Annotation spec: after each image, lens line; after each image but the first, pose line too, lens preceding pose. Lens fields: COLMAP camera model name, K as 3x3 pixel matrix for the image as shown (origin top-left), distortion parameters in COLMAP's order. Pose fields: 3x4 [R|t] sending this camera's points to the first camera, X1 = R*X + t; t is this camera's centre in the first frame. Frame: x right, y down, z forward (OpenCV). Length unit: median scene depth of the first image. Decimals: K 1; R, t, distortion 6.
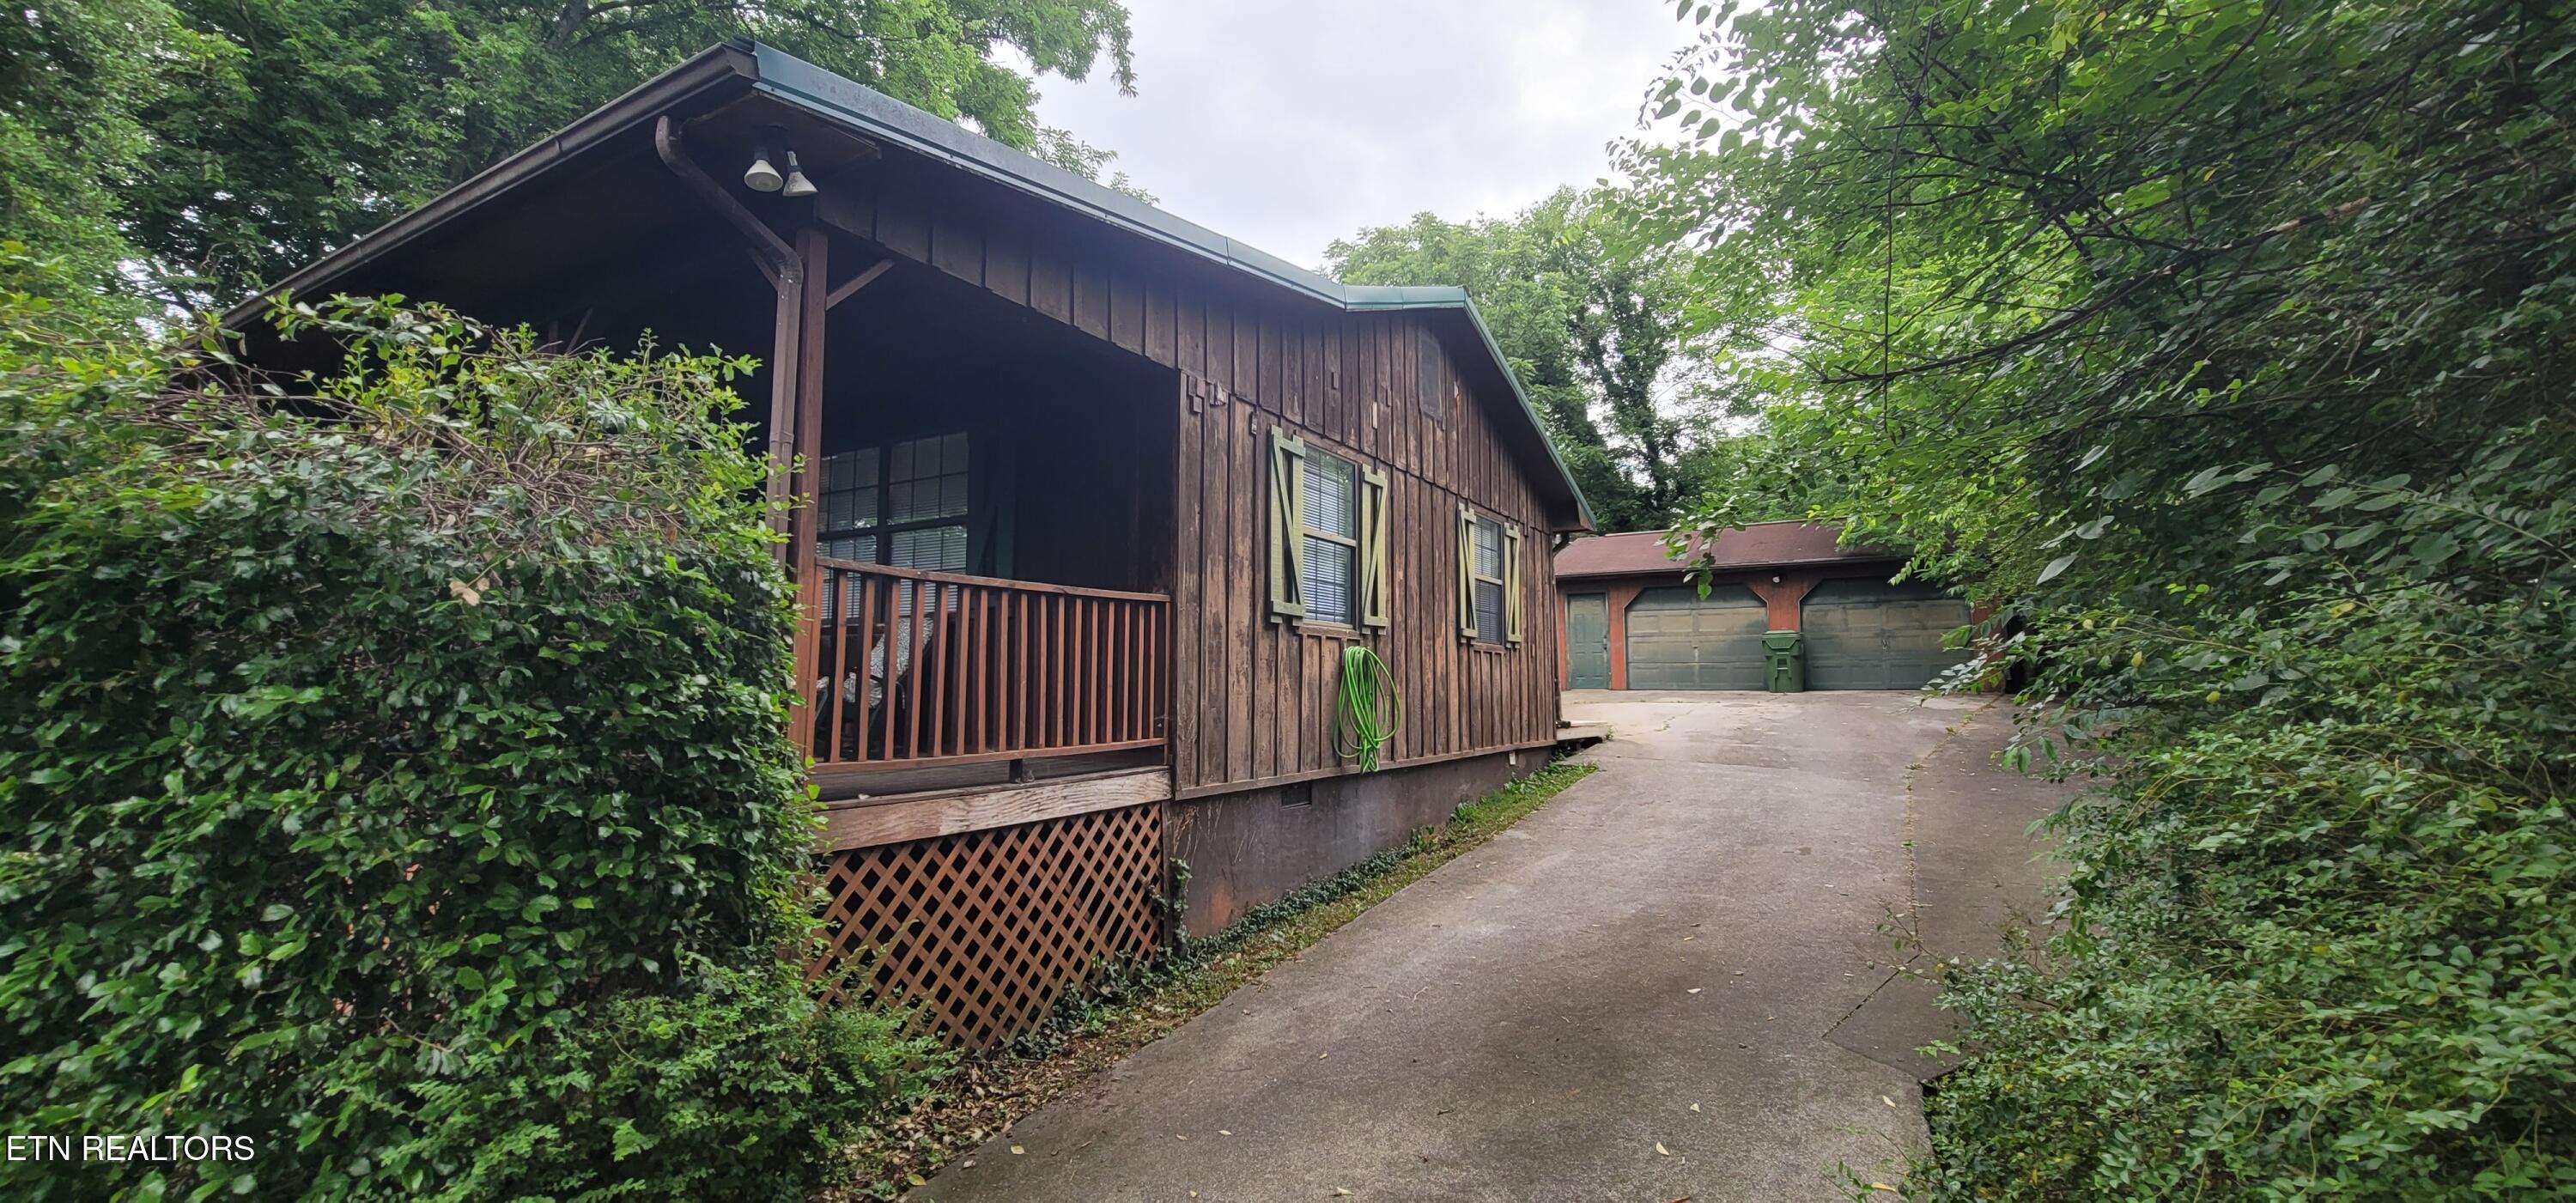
lens RADIAL K [[1051.2, 0, 1278.1], [0, 1051.2, 596.1], [0, 0, 1]] dist [0.000694, 0.000210]
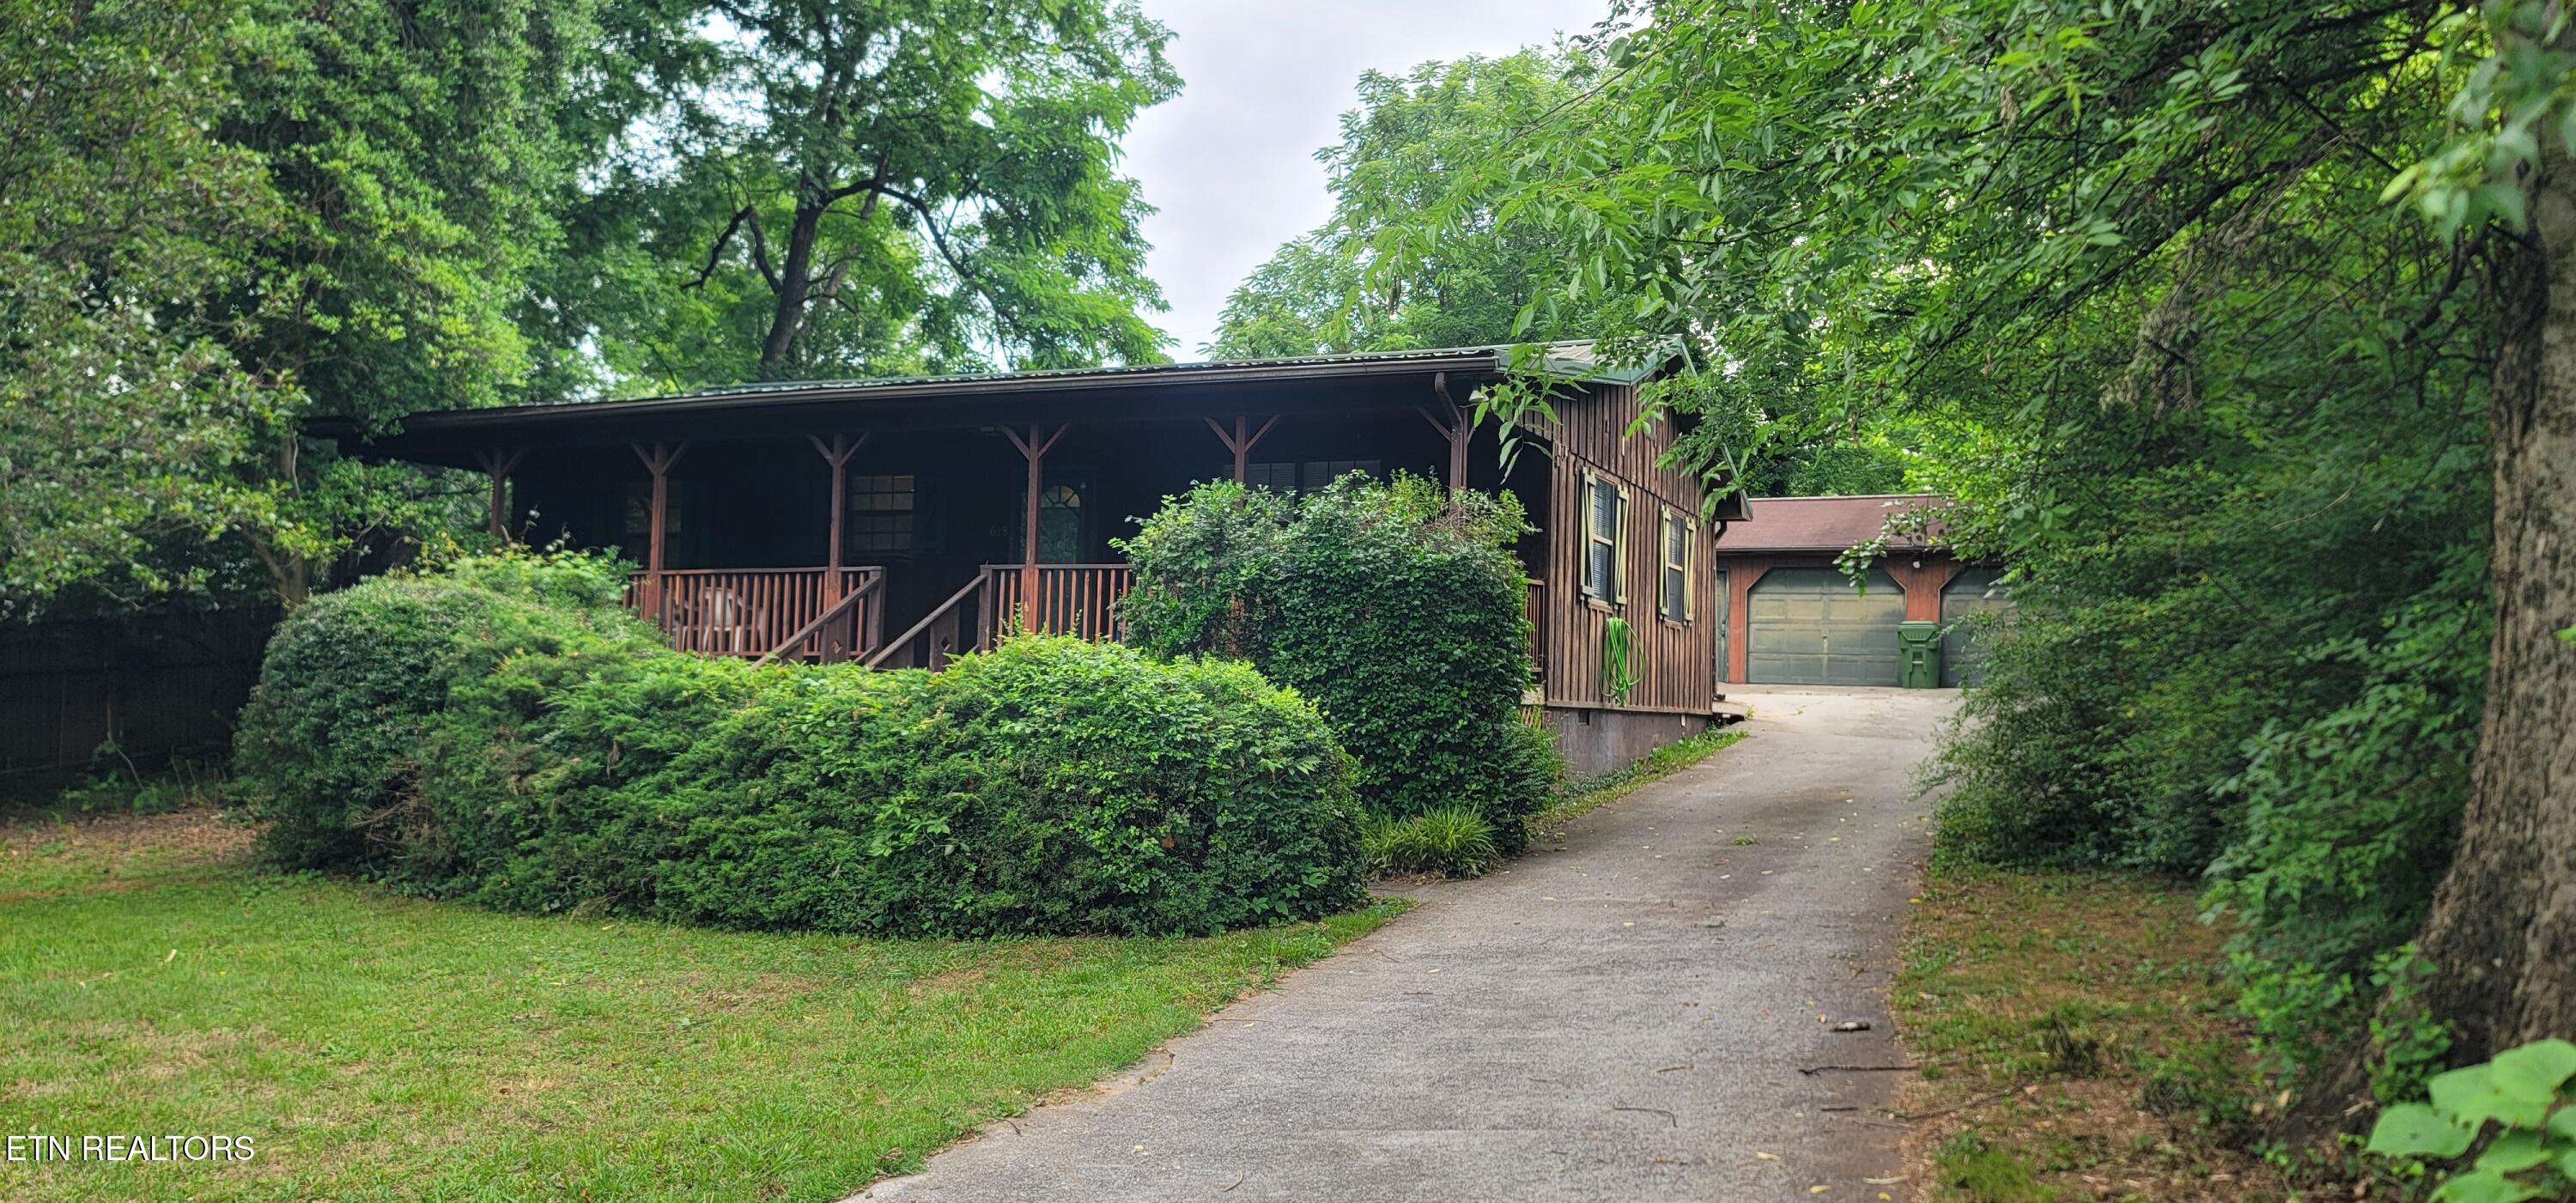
lens RADIAL K [[1922.0, 0, 1307.0], [0, 1922.0, 604.1], [0, 0, 1]] dist [0.074838, -0.011707]
pose [[0.990885, 0.034630, 0.130180, -0.445987], [-0.039036, 0.998743, 0.031444, -0.023637], [-0.128928, -0.036239, 0.990992, -0.998174]]
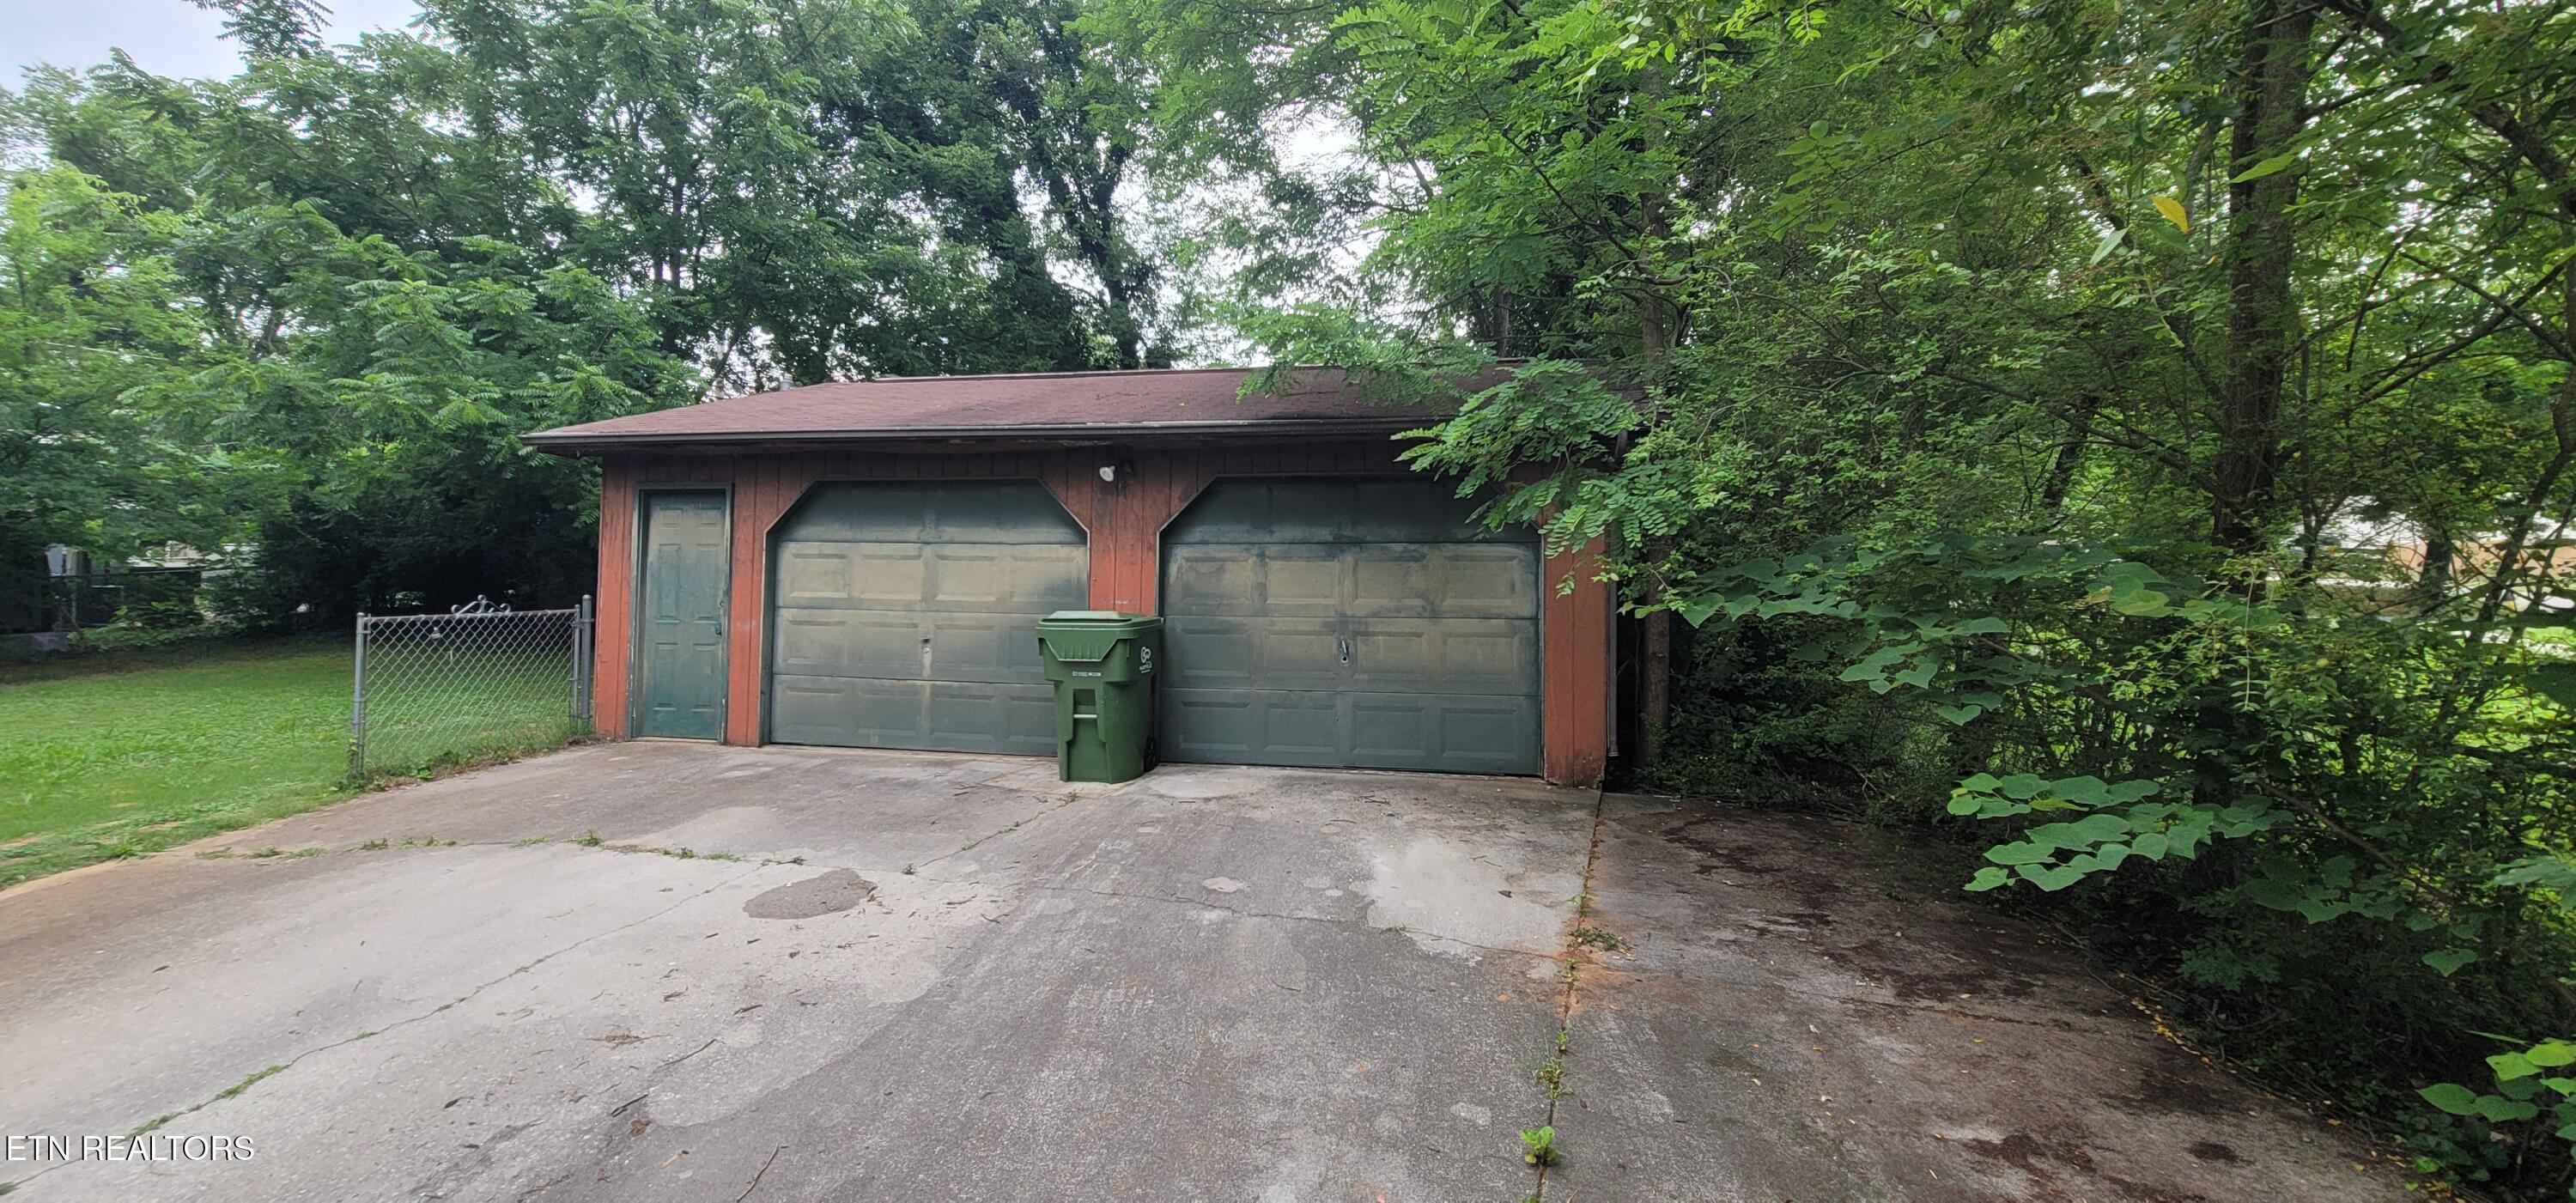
lens RADIAL K [[1051.2, 0, 1286.6], [0, 1051.2, 596.6], [0, 0, 1]] dist [0.000694, 0.000210]
pose [[0.929908, 0.026733, 0.366820, 0.688279], [-0.051094, 0.997074, 0.056861, 0.006761], [-0.364227, -0.071618, 0.928553, 1.080188]]
